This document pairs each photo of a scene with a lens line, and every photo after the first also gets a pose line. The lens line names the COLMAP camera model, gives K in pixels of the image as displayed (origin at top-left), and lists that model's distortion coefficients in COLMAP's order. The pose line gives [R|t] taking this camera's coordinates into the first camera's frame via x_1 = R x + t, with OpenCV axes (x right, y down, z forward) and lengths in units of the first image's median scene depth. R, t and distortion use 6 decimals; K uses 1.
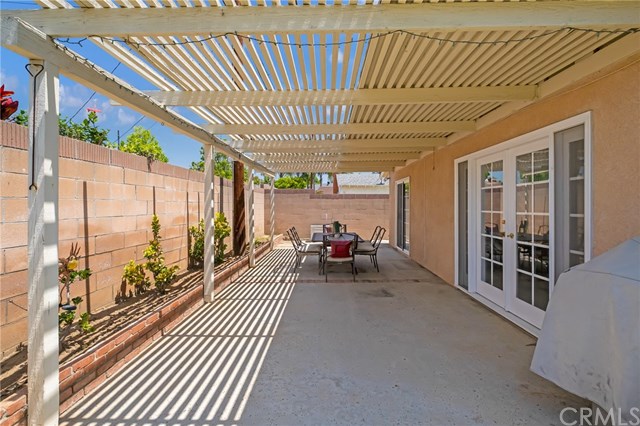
lens RADIAL K [[300.6, 0, 318.5], [0, 300.6, 210.1], [0, 0, 1]] dist [0.001640, -0.000412]
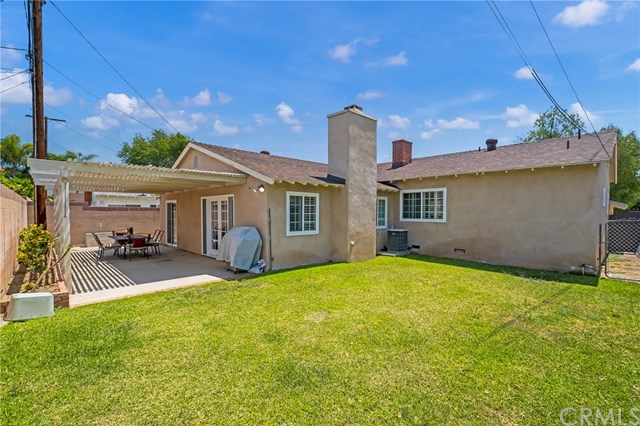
lens RADIAL K [[287.5, 0, 320.1], [0, 287.5, 215.4], [0, 0, 1]] dist [0.001338, -0.000181]
pose [[0.707460, -0.007591, 0.706713, -0.322261], [0.009697, 0.999952, 0.001033, -0.021656], [-0.706687, 0.006122, 0.707500, -0.848750]]
